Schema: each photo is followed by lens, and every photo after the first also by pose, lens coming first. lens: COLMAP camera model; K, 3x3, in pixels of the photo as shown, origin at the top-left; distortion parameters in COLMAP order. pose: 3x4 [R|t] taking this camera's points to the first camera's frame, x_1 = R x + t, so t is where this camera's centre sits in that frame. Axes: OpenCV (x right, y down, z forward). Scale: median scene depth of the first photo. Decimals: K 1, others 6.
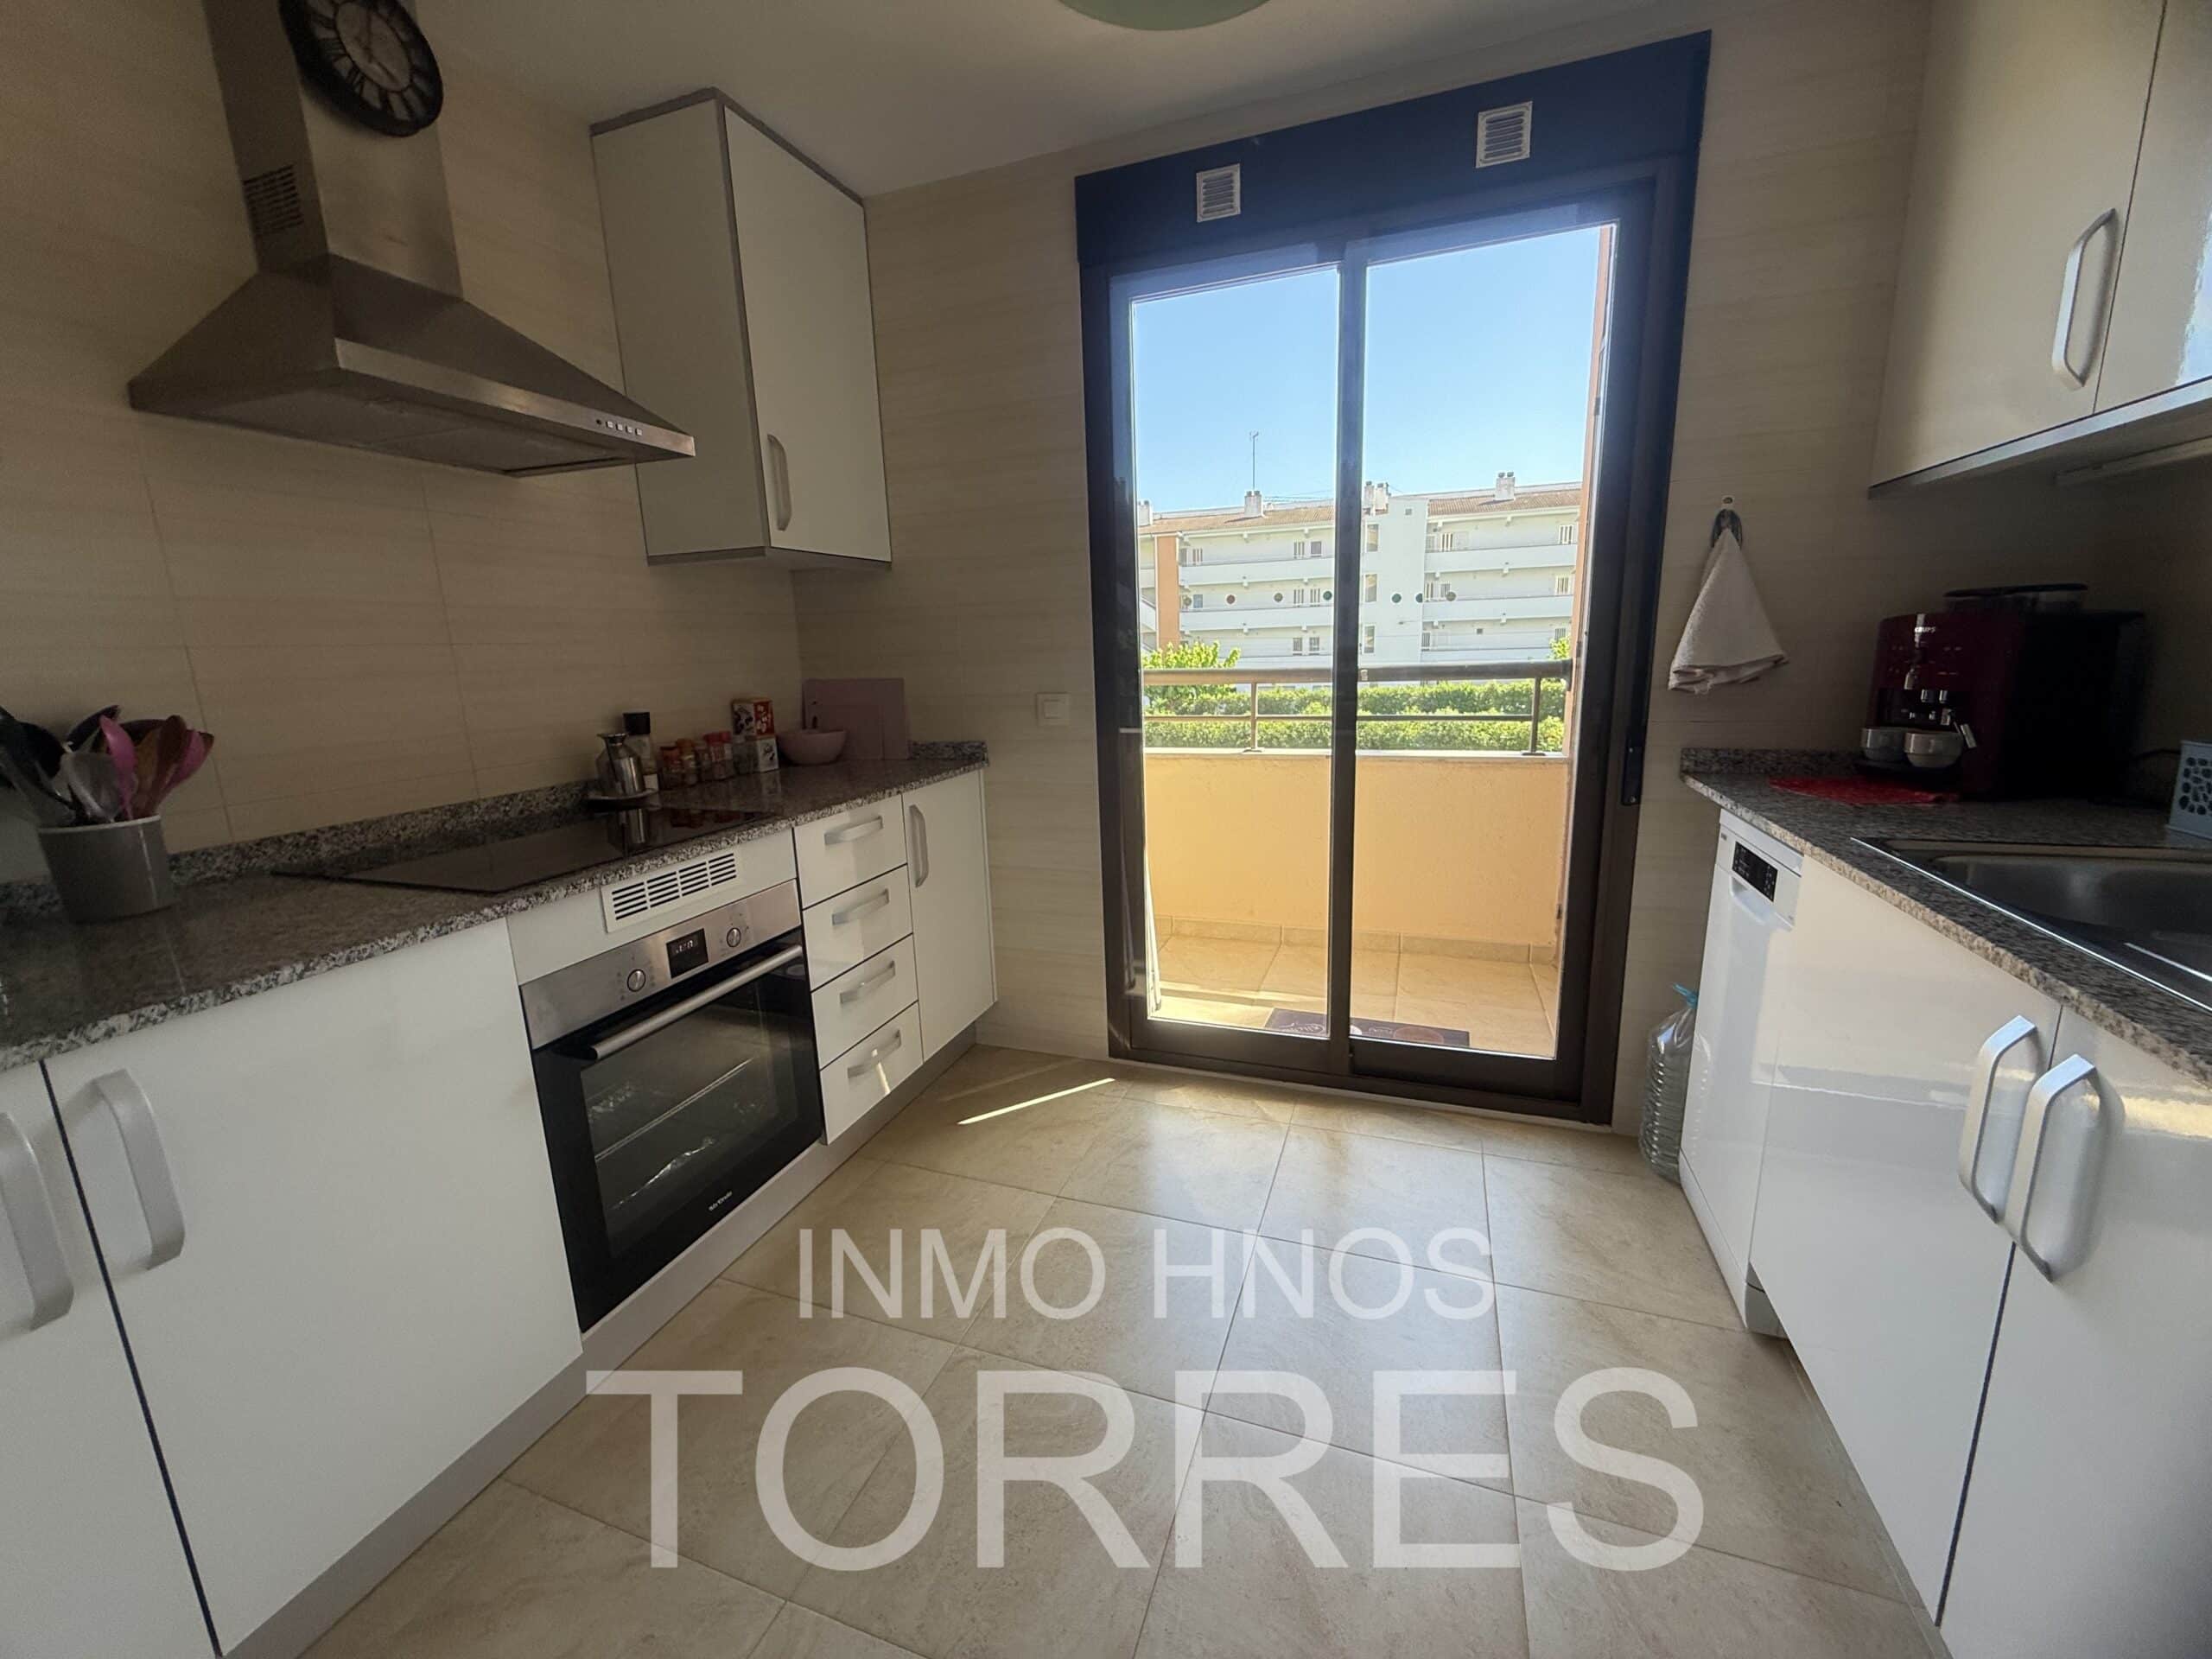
lens RADIAL K [[880.3, 0, 1103.8], [0, 880.3, 829.8], [0, 0, 1]] dist [-0.000708, -0.000209]
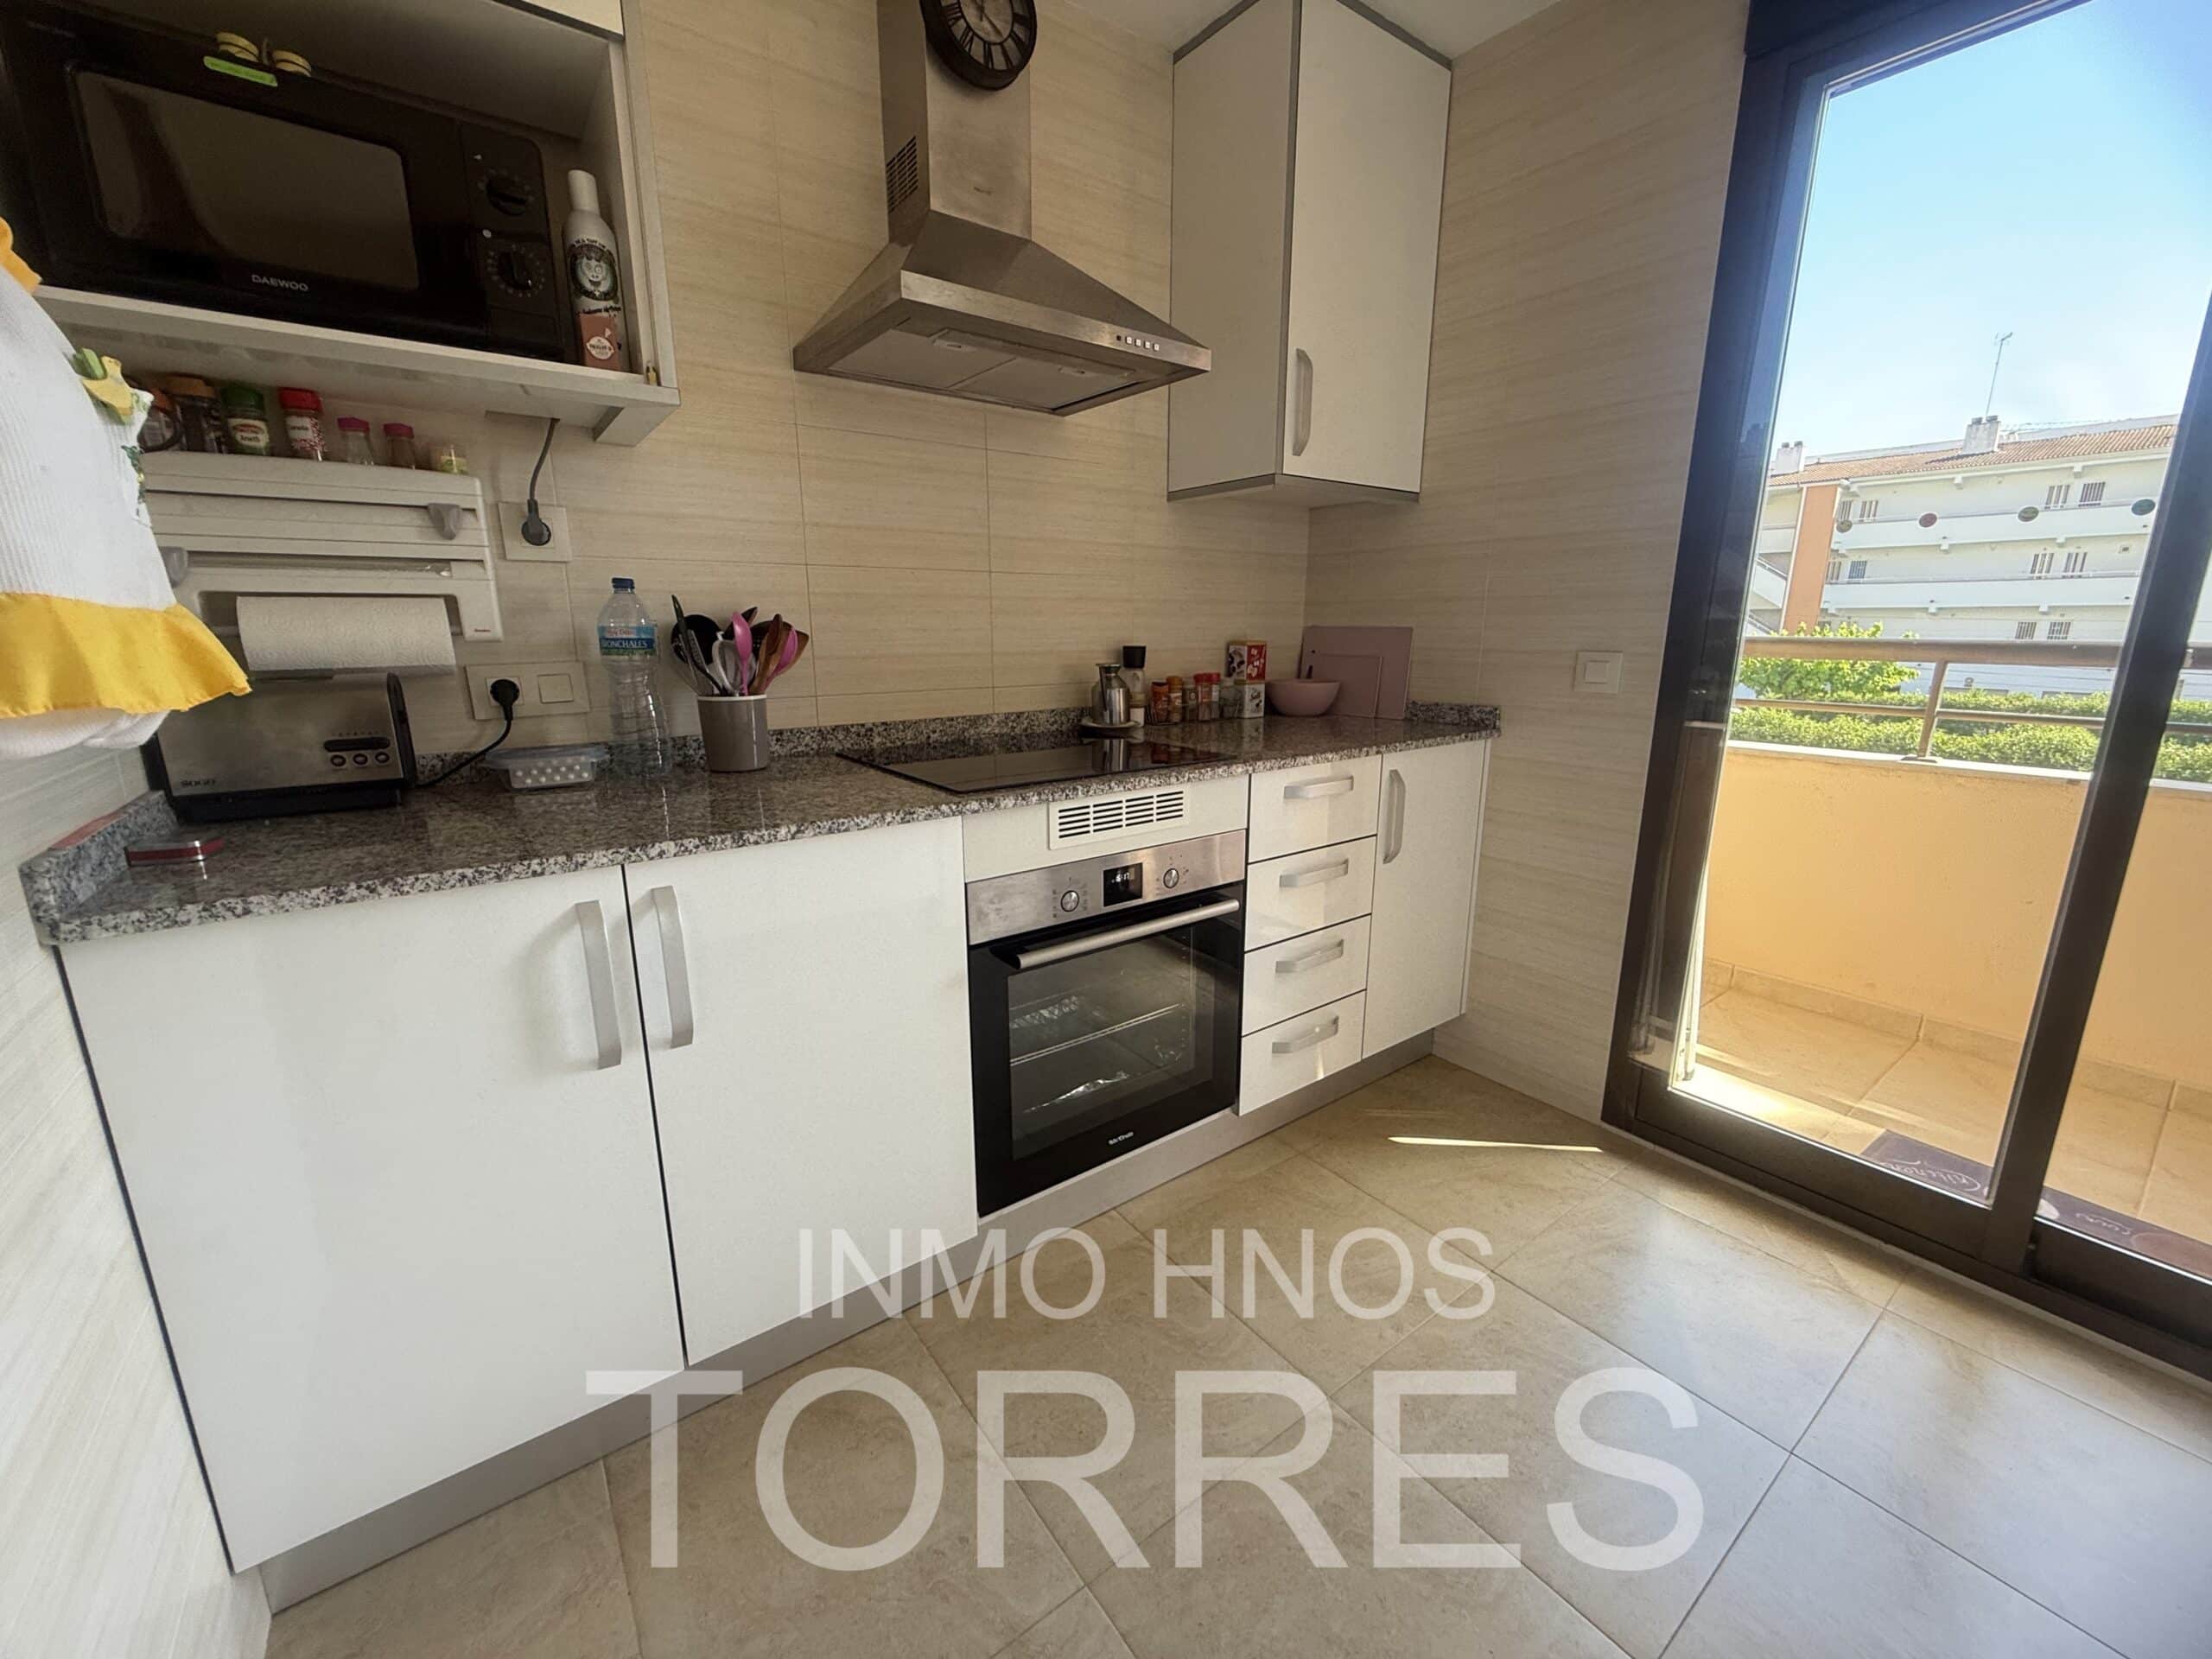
lens RADIAL K [[880.3, 0, 1104.7], [0, 880.3, 827.9], [0, 0, 1]] dist [-0.000708, -0.000209]
pose [[0.834103, 0.155778, -0.529155, 0.015497], [-0.140021, 0.987668, 0.070045, 0.009422], [0.533541, 0.015668, 0.845629, 0.127695]]
